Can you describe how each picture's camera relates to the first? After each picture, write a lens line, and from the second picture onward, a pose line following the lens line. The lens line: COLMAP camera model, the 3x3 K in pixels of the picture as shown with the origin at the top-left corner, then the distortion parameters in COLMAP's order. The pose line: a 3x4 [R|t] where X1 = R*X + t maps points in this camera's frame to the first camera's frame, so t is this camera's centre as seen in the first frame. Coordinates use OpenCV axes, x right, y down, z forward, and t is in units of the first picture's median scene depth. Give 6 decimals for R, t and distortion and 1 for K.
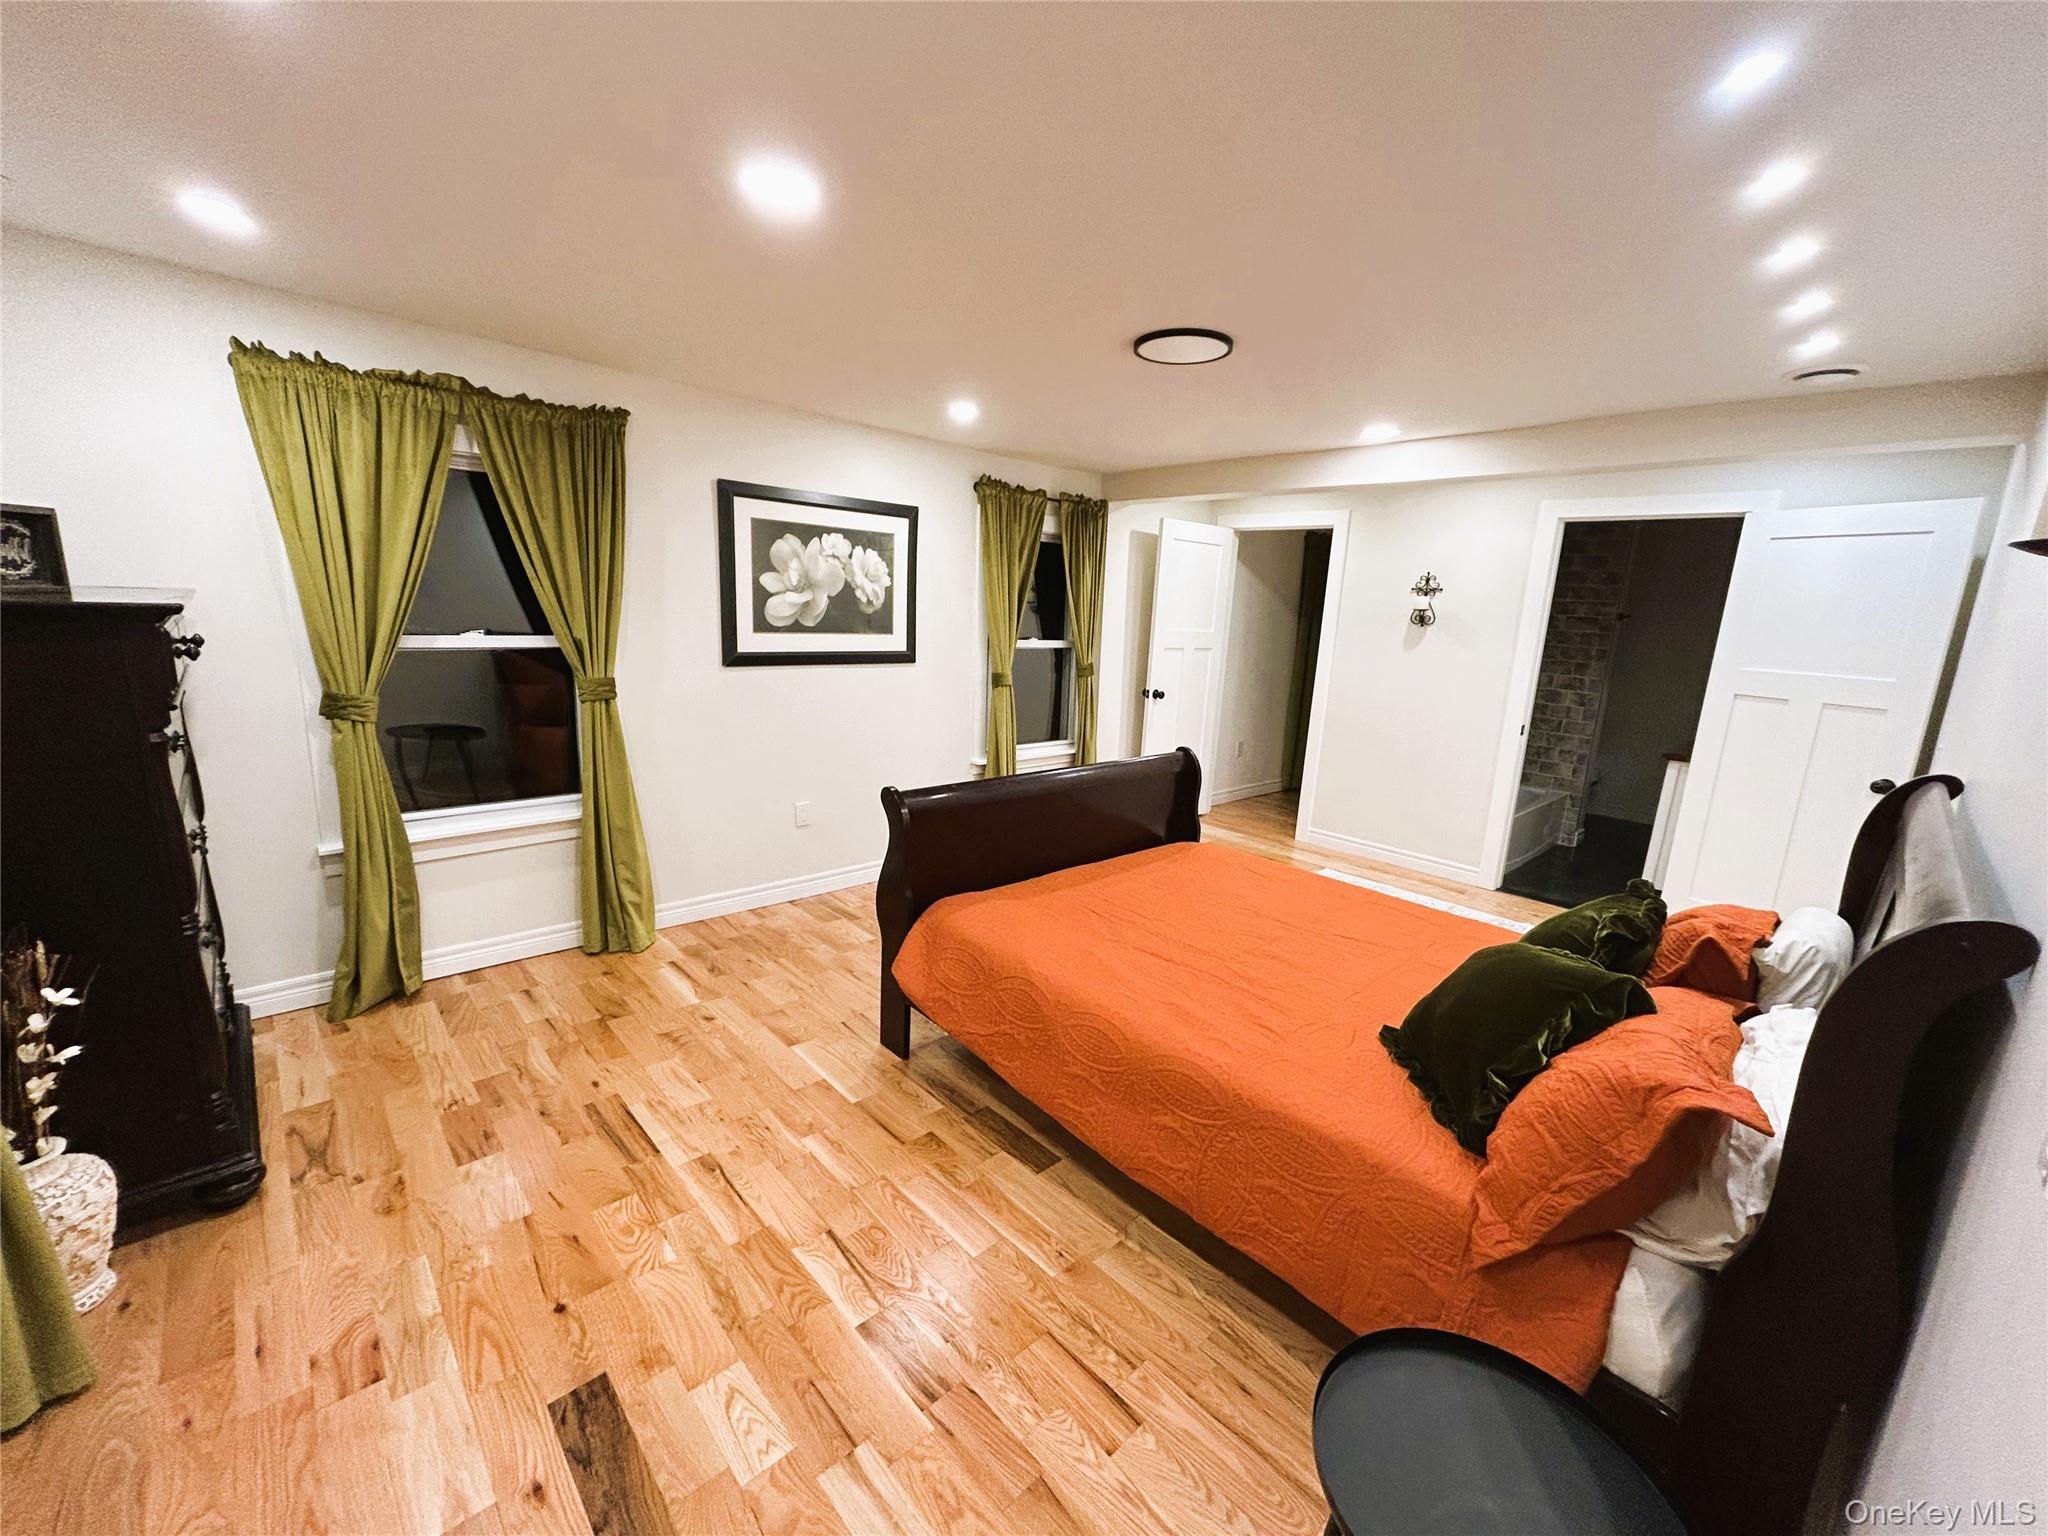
lens RADIAL K [[820.0, 0, 1019.6], [0, 820.0, 766.3], [0, 0, 1]] dist [0.000747, -0.000821]
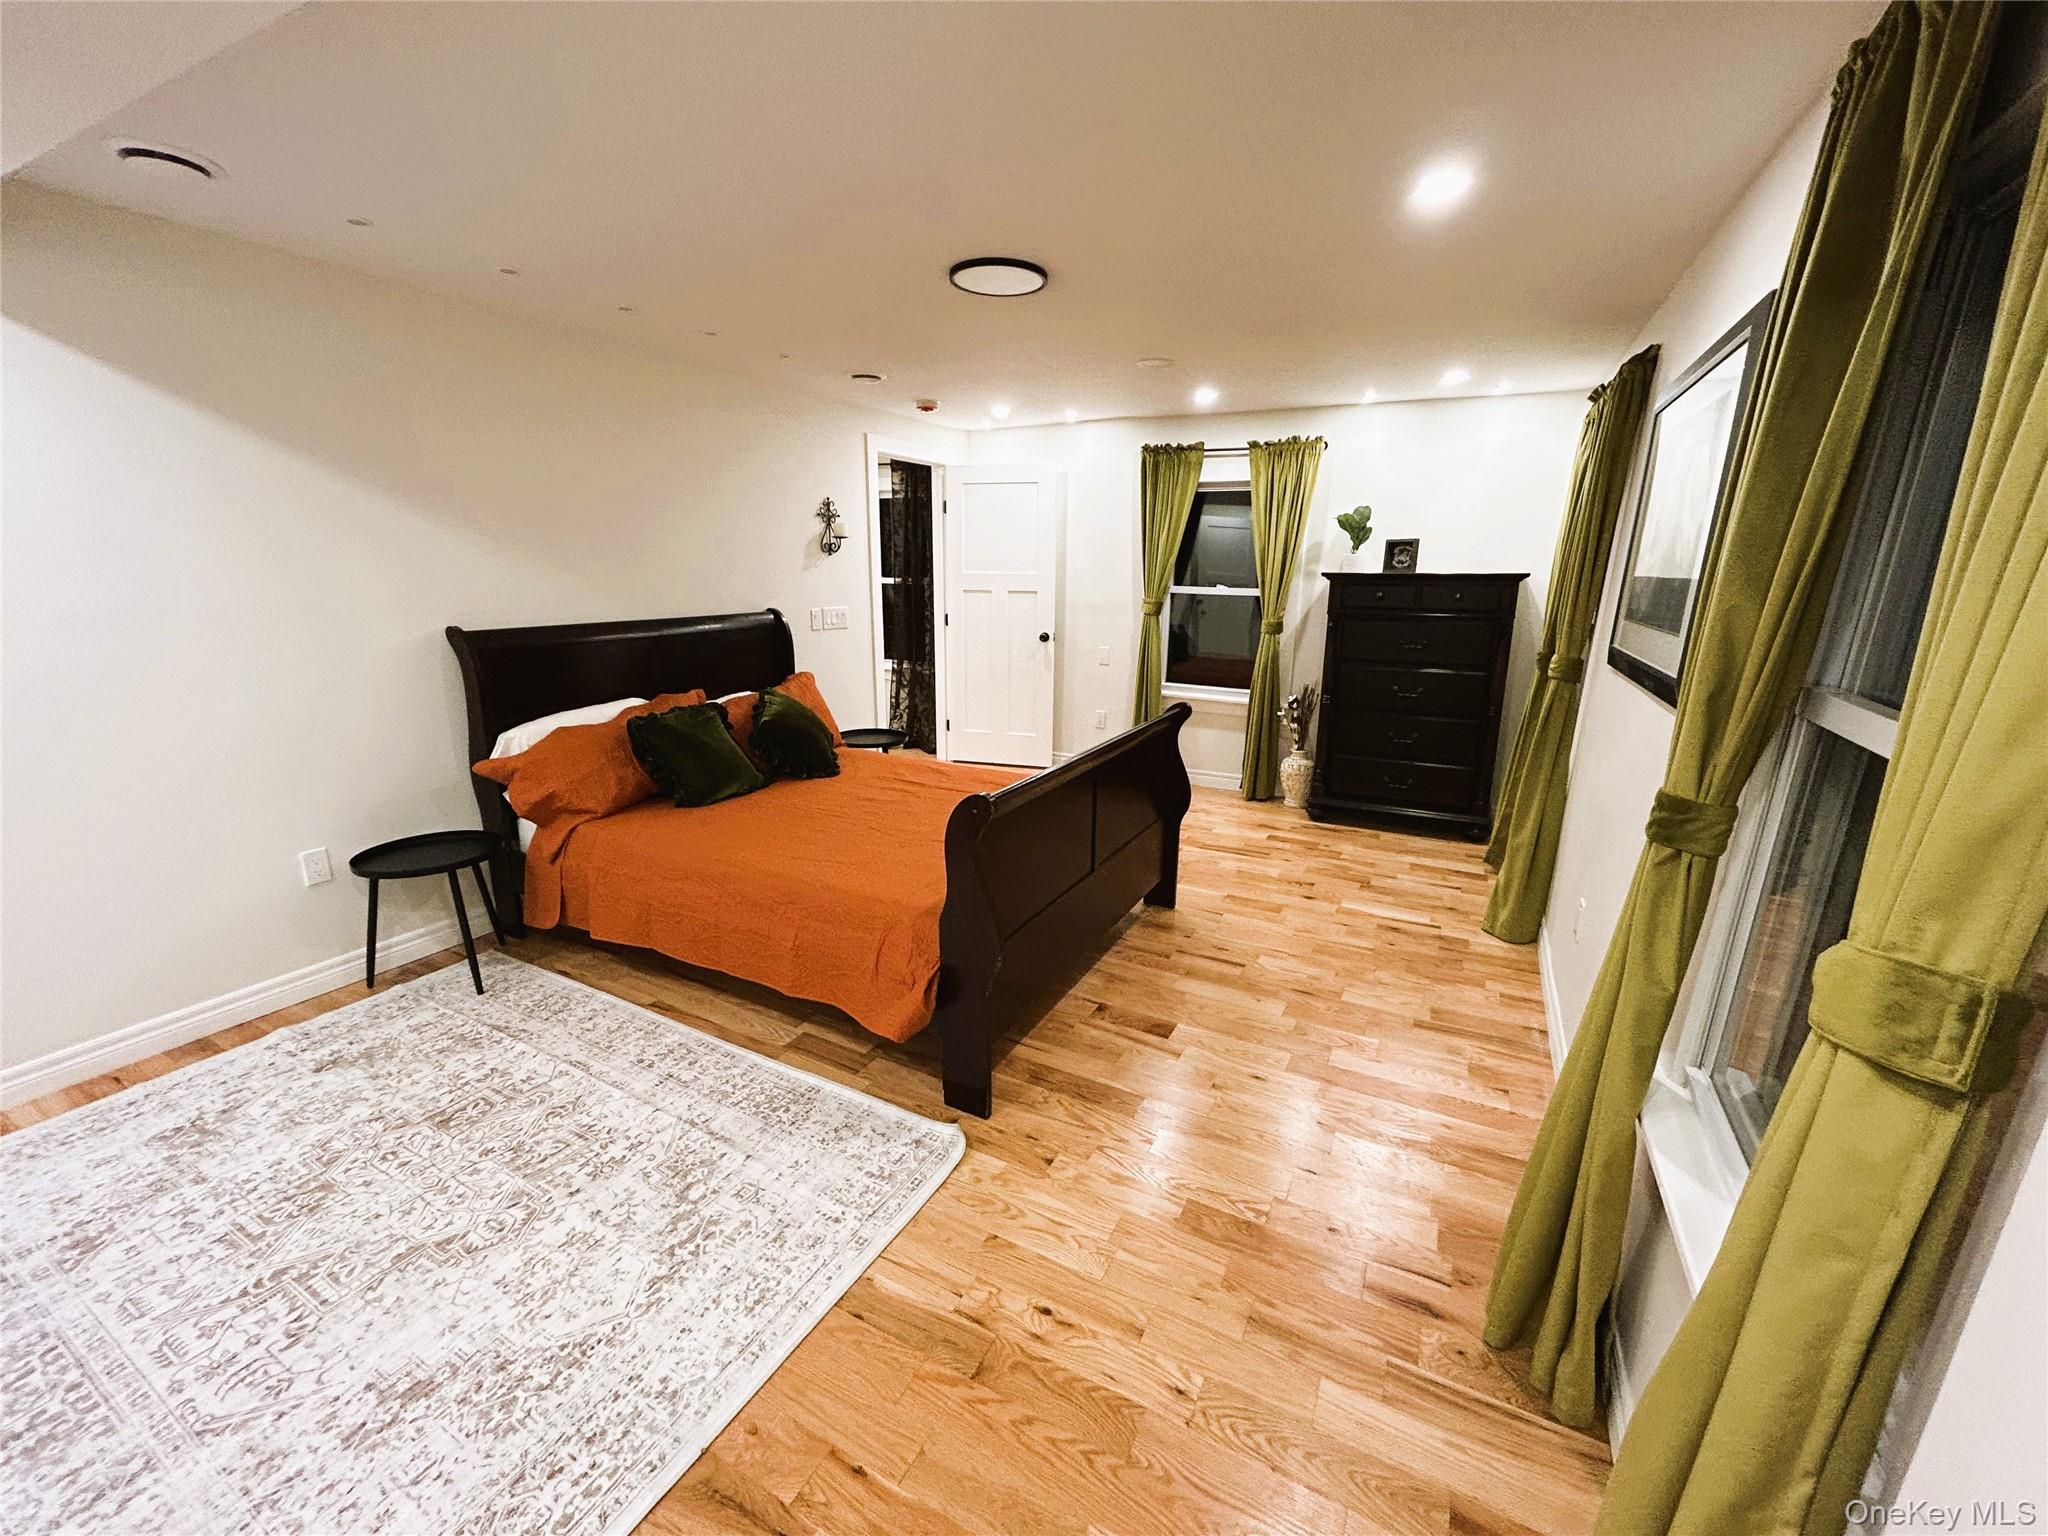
lens RADIAL K [[820.0, 0, 1019.6], [0, 820.0, 766.3], [0, 0, 1]] dist [0.000747, -0.000821]
pose [[-0.947477, 0.034156, -0.317995, 0.524678], [-0.104413, 0.906767, 0.408499, -0.411168], [0.302300, 0.420246, -0.855575, 2.101183]]
